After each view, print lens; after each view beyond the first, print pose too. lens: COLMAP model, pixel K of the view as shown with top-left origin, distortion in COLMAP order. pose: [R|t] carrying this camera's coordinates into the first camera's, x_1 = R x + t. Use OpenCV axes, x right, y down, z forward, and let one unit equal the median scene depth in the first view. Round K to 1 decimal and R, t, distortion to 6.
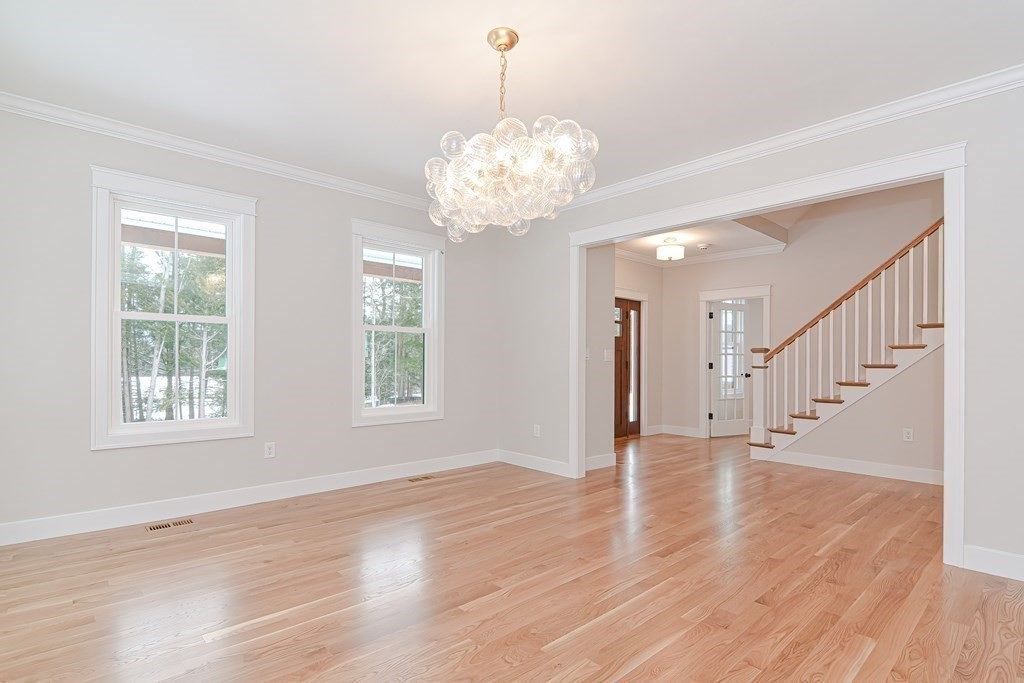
lens RADIAL K [[506.2, 0, 509.6], [0, 506.2, 360.8], [0, 0, 1]] dist [-0.004484, -0.000411]
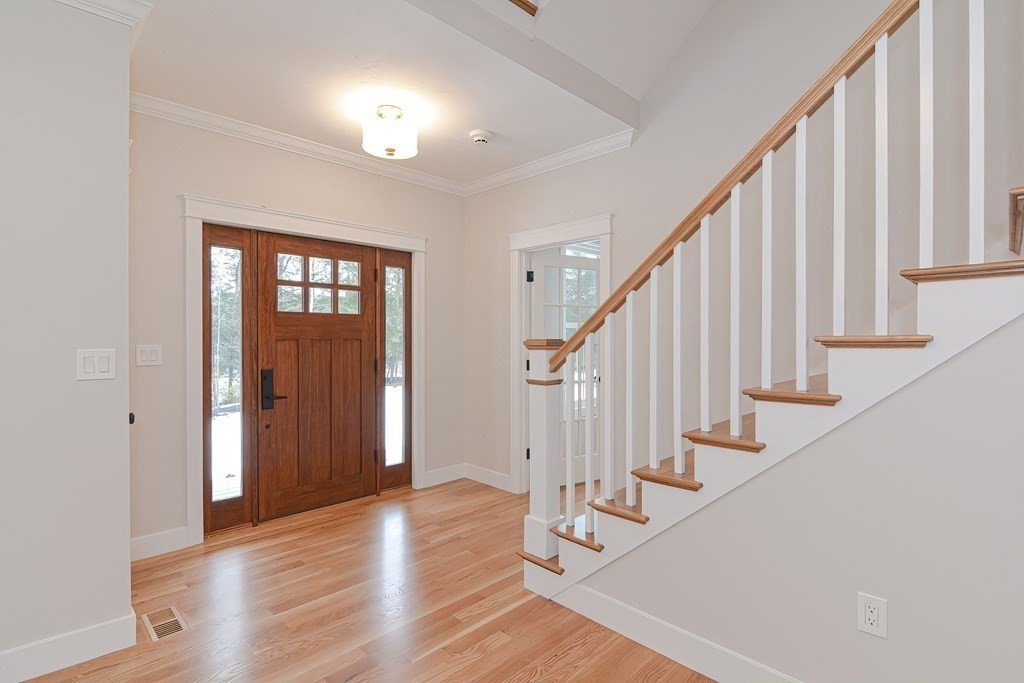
lens RADIAL K [[494.6, 0, 503.5], [0, 494.6, 339.5], [0, 0, 1]] dist [-0.001041, -0.000658]
pose [[0.999736, -0.003320, 0.022720, 0.361599], [0.003292, 0.999994, 0.001248, -0.020305], [-0.022724, -0.001173, 0.999741, 0.456016]]
